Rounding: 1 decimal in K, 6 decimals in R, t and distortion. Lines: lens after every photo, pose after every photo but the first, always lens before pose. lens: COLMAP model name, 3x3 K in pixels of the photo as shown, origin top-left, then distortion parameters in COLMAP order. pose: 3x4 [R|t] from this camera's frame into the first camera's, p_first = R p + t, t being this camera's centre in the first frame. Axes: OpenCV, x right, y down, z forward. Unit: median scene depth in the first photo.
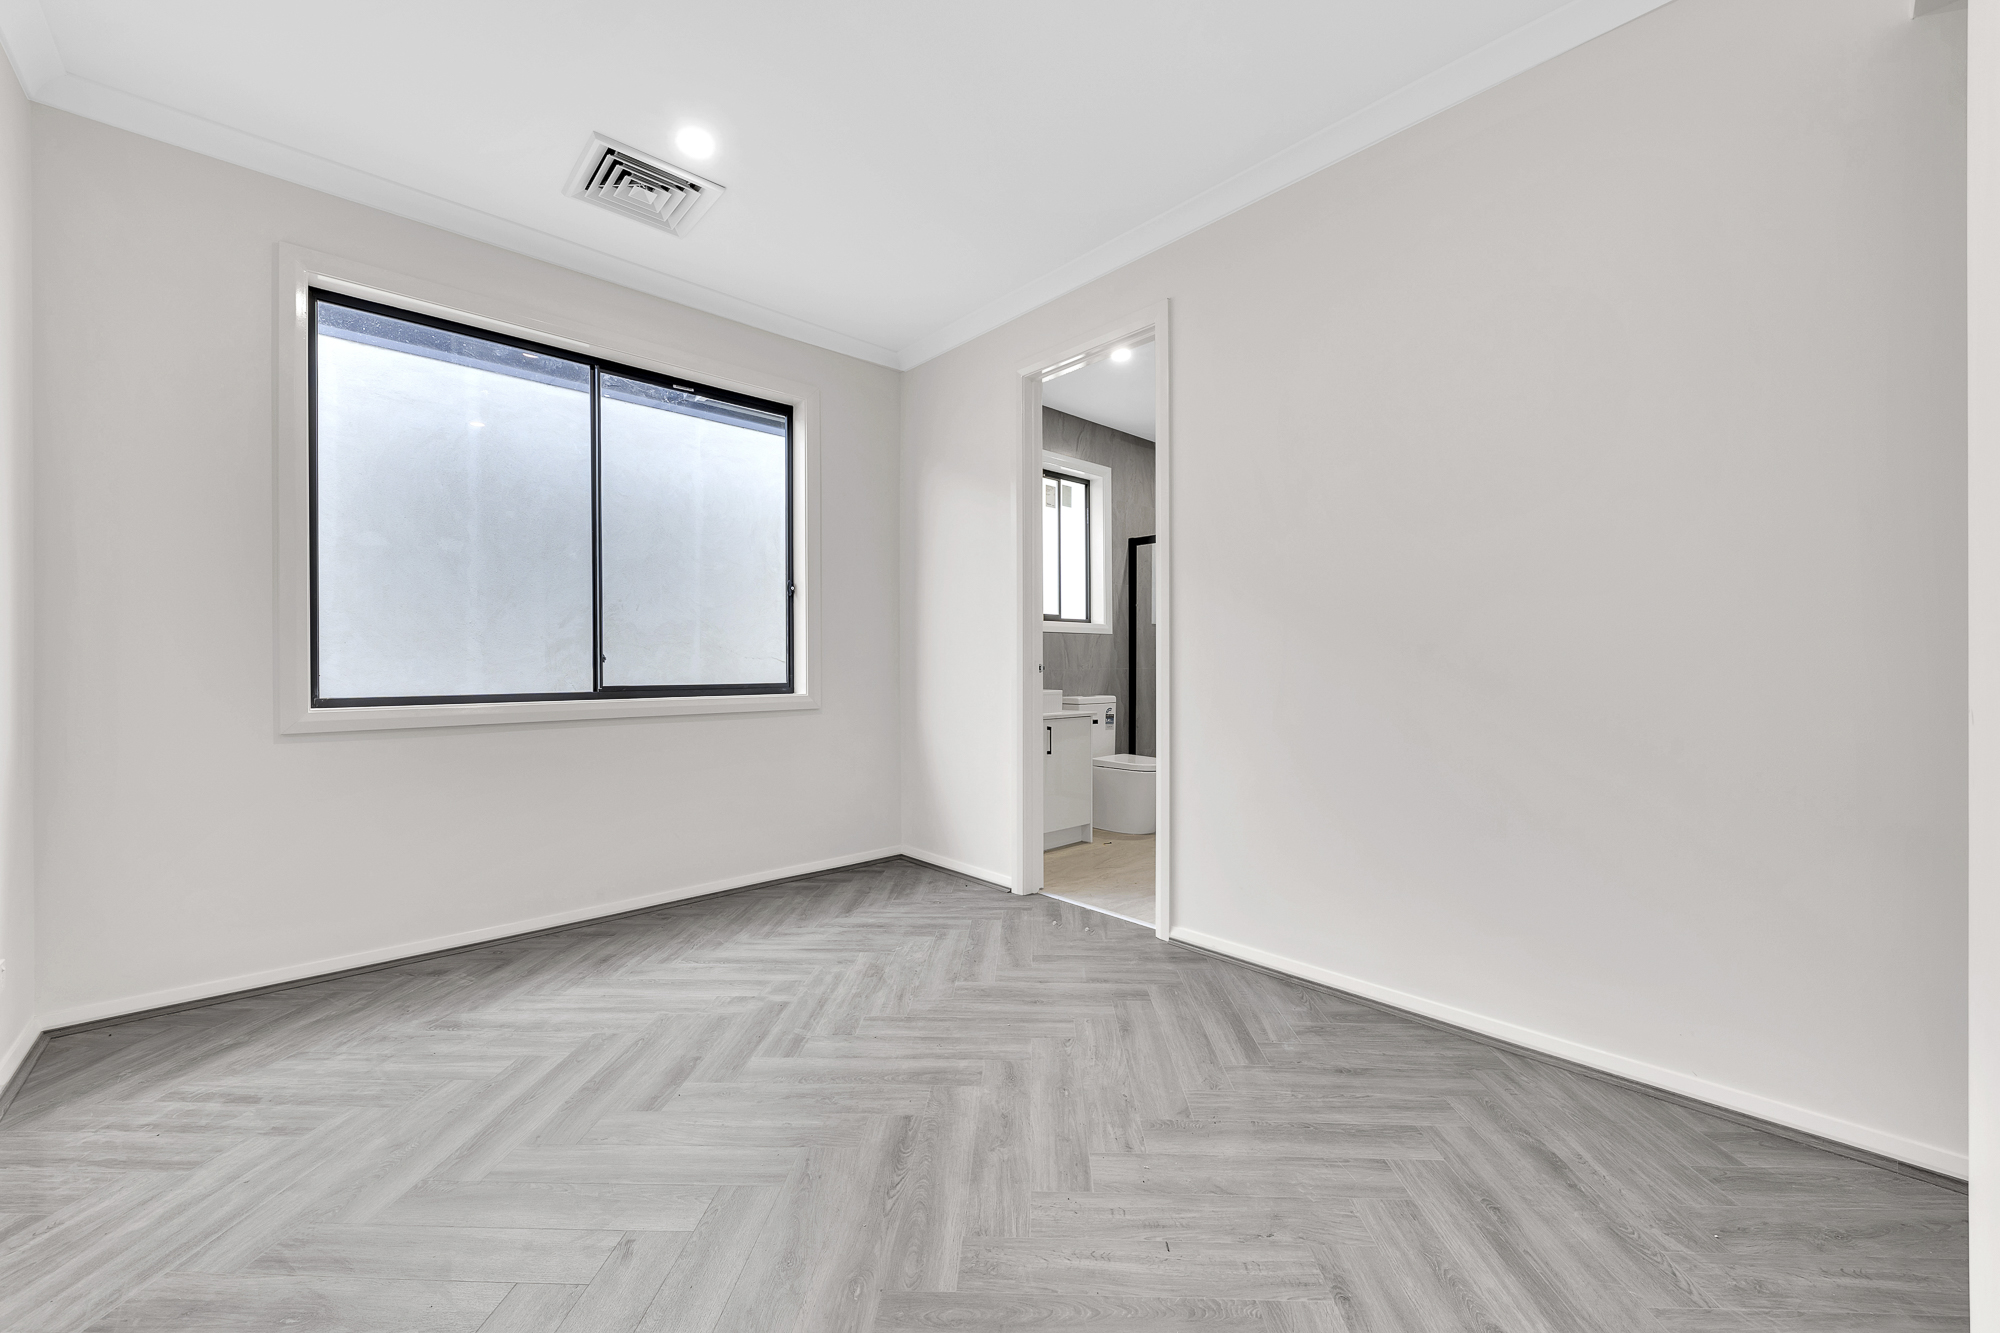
lens RADIAL K [[769.8, 0, 1008.0], [0, 769.8, 668.5], [0, 0, 1]] dist [0.001838, 0.000274]
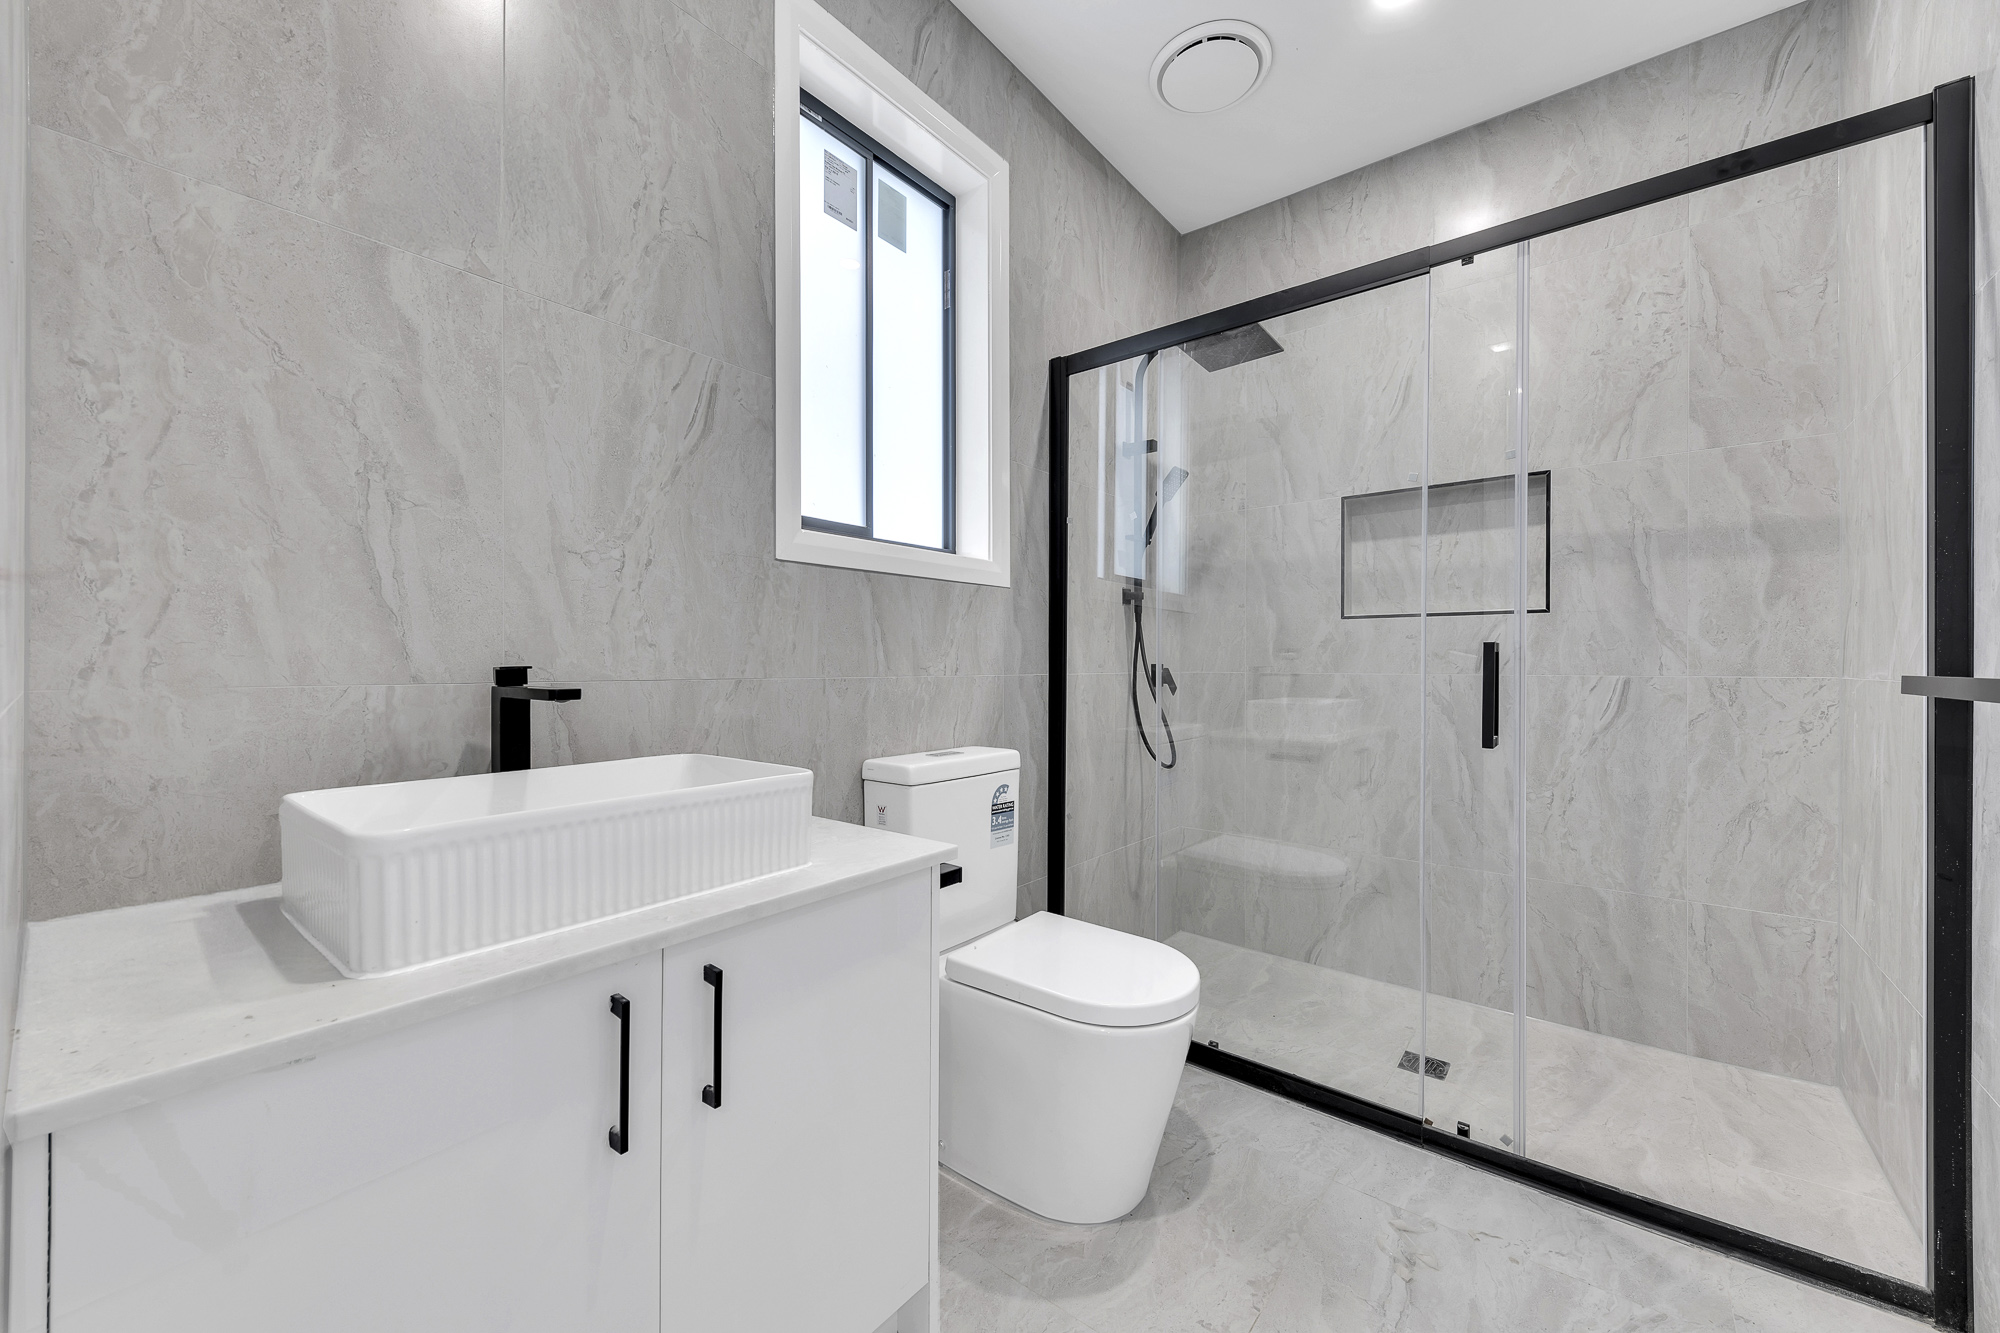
lens RADIAL K [[761.9, 0, 1014.1], [0, 761.9, 661.2], [0, 0, 1]] dist [0.000232, -0.000351]
pose [[0.989579, 0.003732, 0.143943, 0.082701], [-0.001848, 0.999911, -0.013220, -0.000939], [-0.143980, 0.012816, 0.989498, 0.622295]]
